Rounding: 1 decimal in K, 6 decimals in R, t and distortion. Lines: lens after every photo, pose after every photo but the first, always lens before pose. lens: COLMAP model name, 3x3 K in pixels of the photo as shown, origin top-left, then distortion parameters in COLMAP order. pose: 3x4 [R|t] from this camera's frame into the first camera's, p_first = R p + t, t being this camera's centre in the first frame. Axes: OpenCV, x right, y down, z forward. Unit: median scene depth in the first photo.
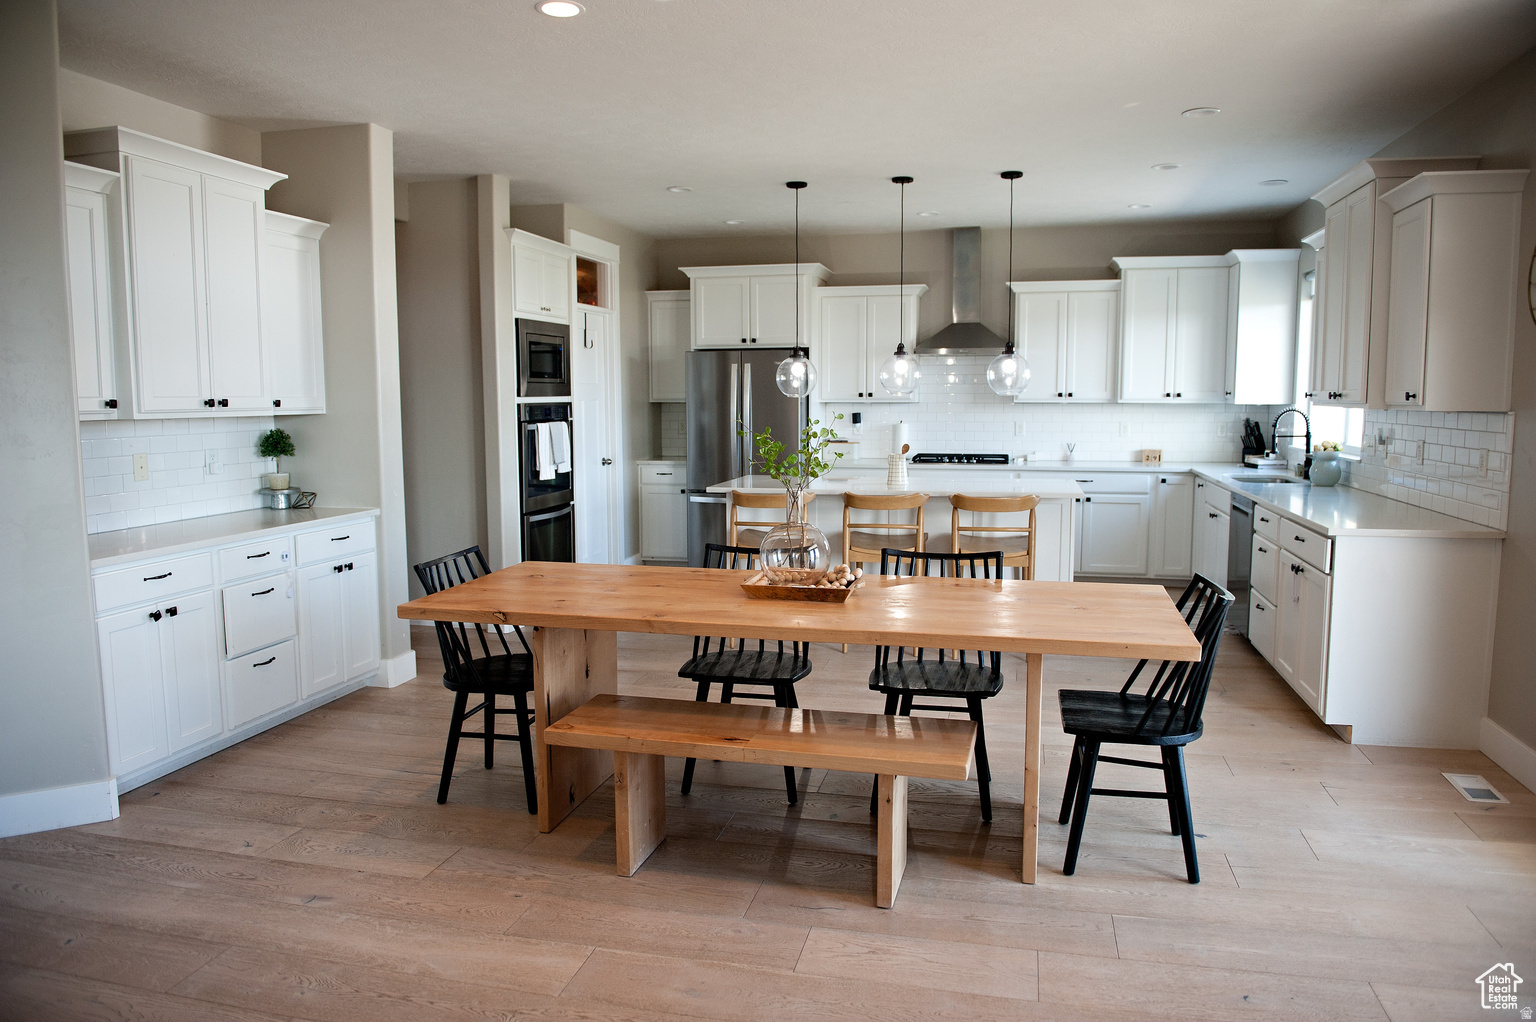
lens RADIAL K [[1051.3, 0, 768.0], [0, 1051.3, 511.0], [0, 0, 1]] dist [-0.047586, -0.003198]
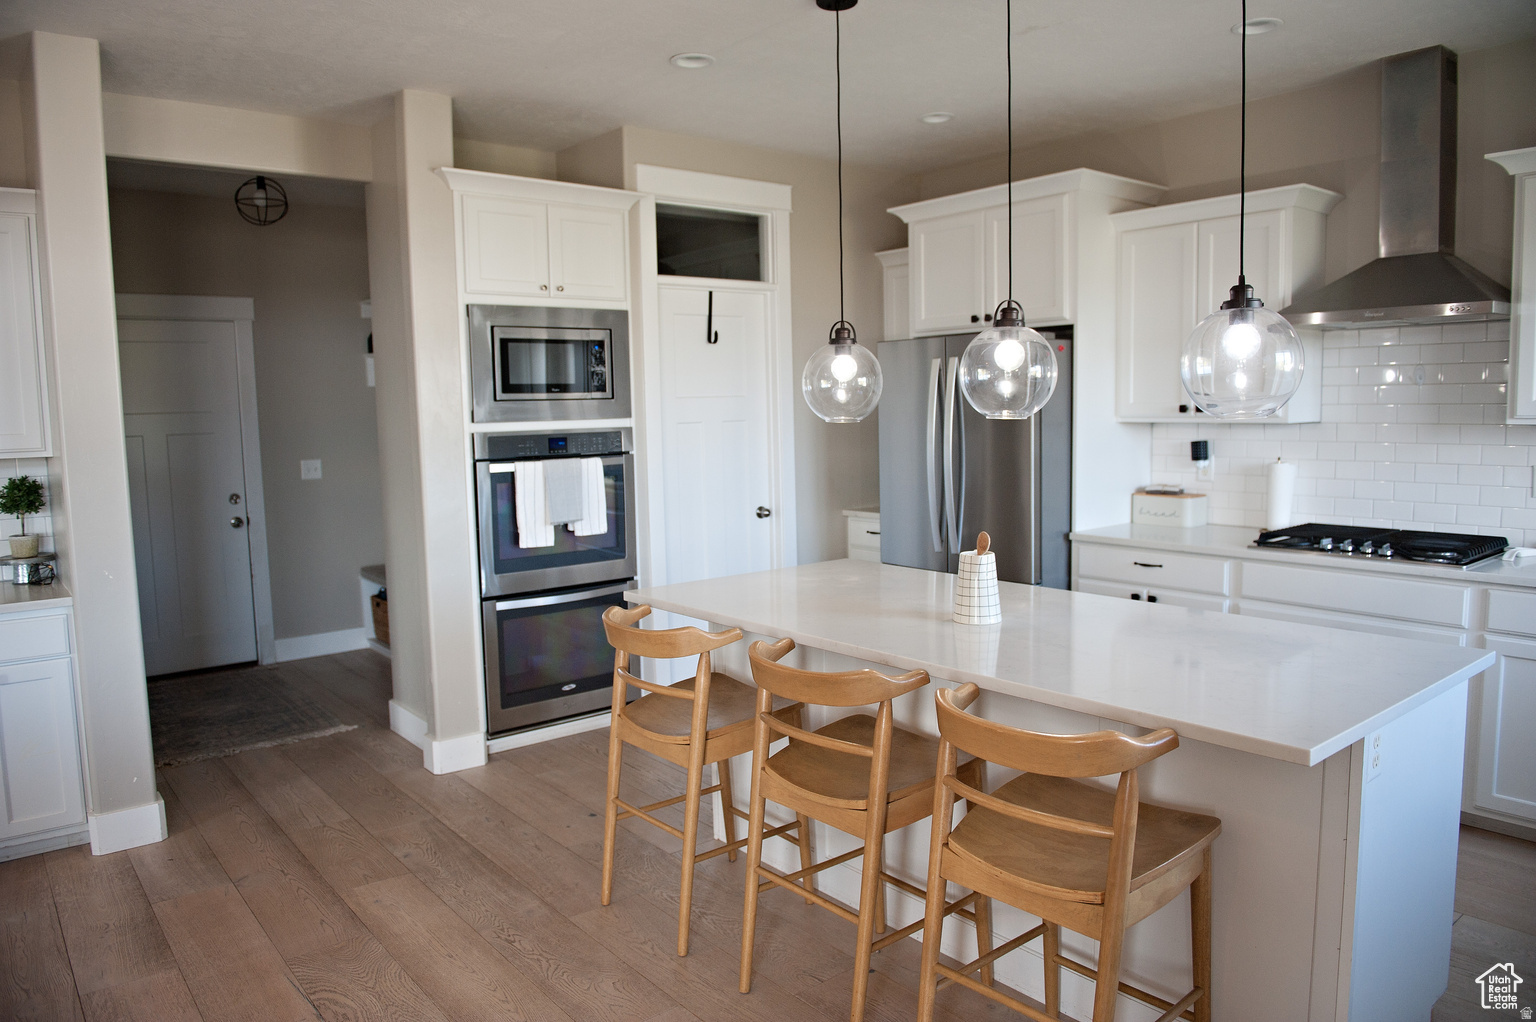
lens RADIAL K [[1051.3, 0, 768.0], [0, 1051.3, 511.0], [0, 0, 1]] dist [-0.047586, -0.003198]
pose [[0.795543, 0.049248, -0.603893, 0.274833], [-0.049865, 0.998632, 0.015749, -0.064016], [0.603842, 0.017585, 0.796910, 0.512478]]
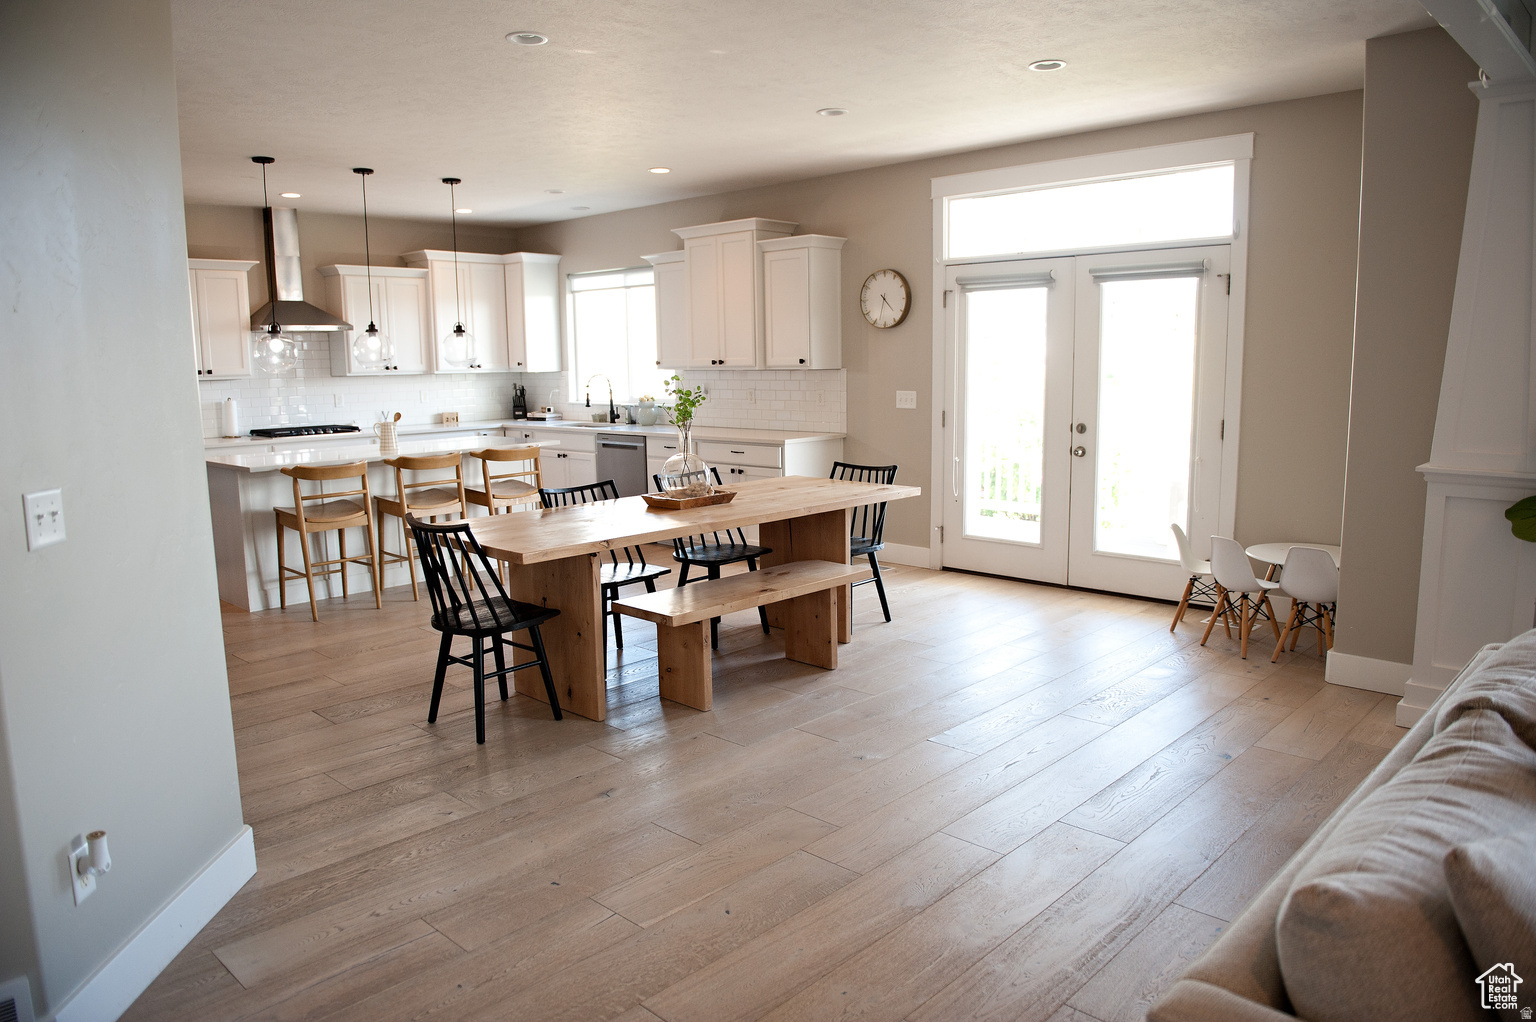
lens RADIAL K [[1044.9, 0, 768.0], [0, 1044.9, 511.0], [0, 0, 1]] dist [-0.047573, -0.002870]
pose [[0.500835, -0.129102, 0.855860, -0.534842], [0.108073, 0.990403, 0.086155, -0.010805], [-0.858769, 0.049346, 0.509981, 0.089795]]
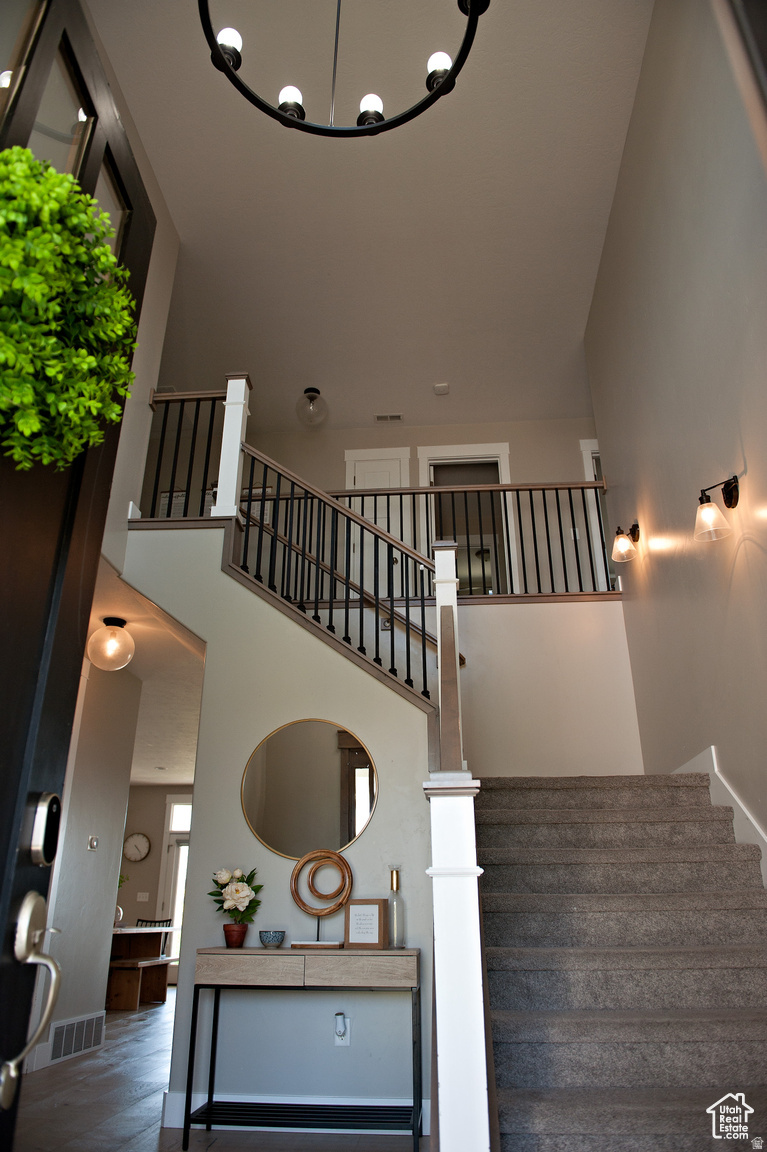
lens RADIAL K [[783.7, 0, 383.5], [0, 783.7, 576.0], [0, 0, 1]] dist [-0.047573, -0.002870]
pose [[-0.157516, 0.404107, 0.901047, -1.313376], [0.109886, 0.913944, -0.390681, 0.053018], [-0.981384, 0.037474, -0.188366, 0.269268]]
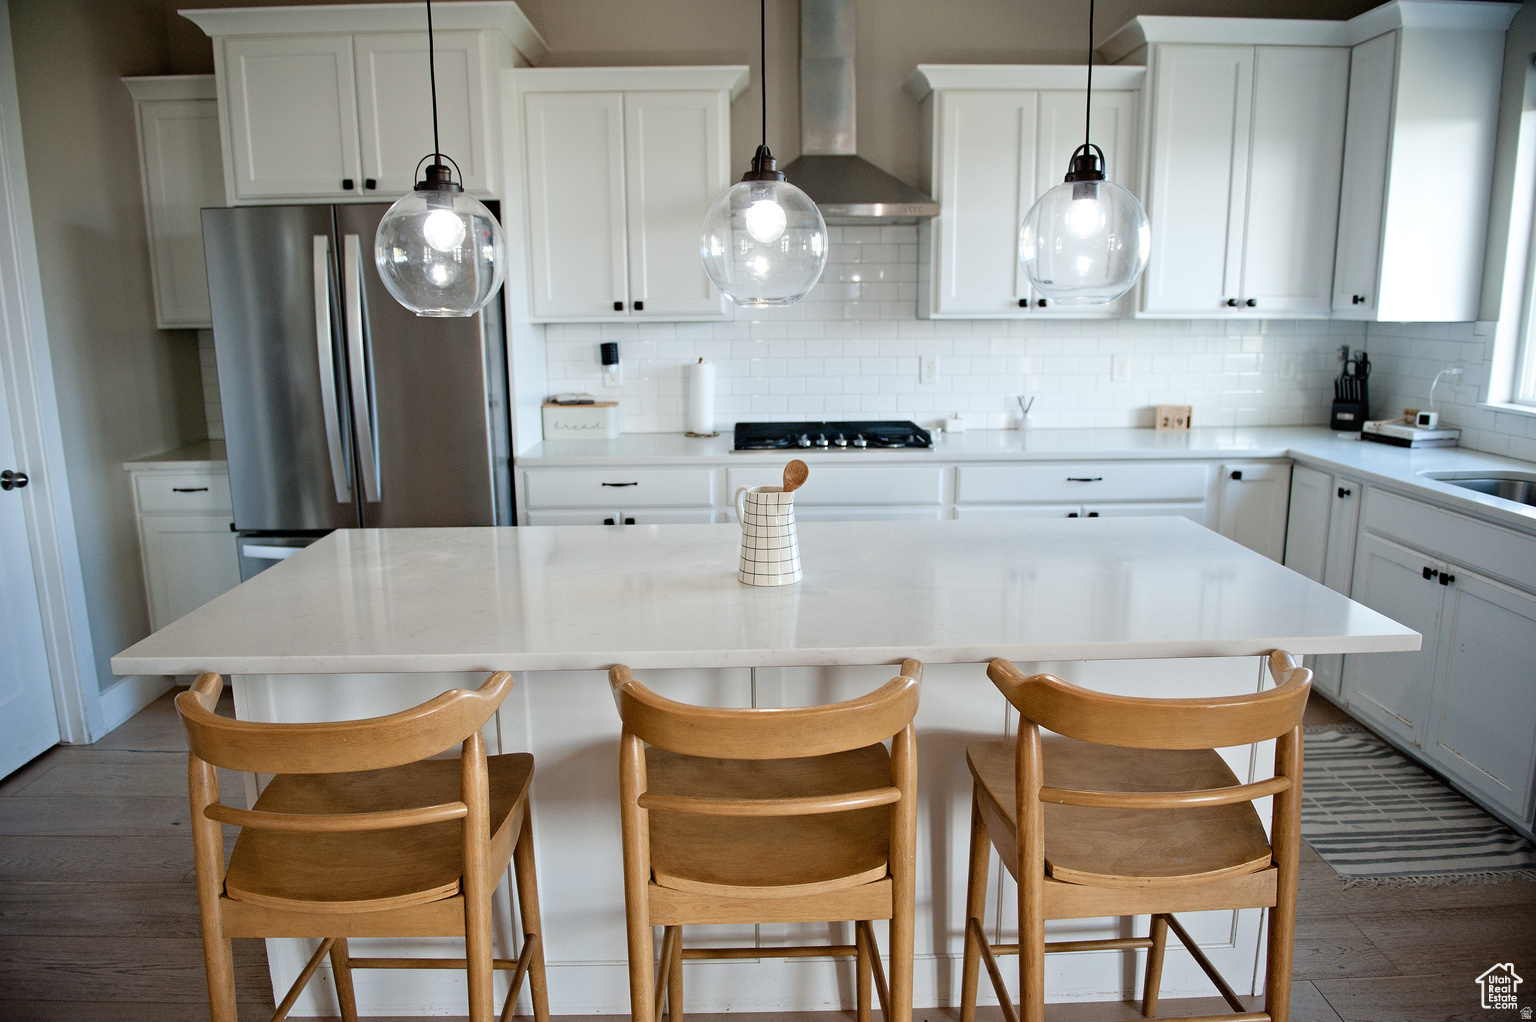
lens RADIAL K [[1044.9, 0, 768.0], [0, 1044.9, 511.0], [0, 0, 1]] dist [-0.047573, -0.002870]
pose [[0.967530, -0.055131, 0.246671, 0.036719], [0.033698, 0.995346, 0.090286, -0.066184], [-0.250501, -0.079042, 0.964884, 0.589104]]
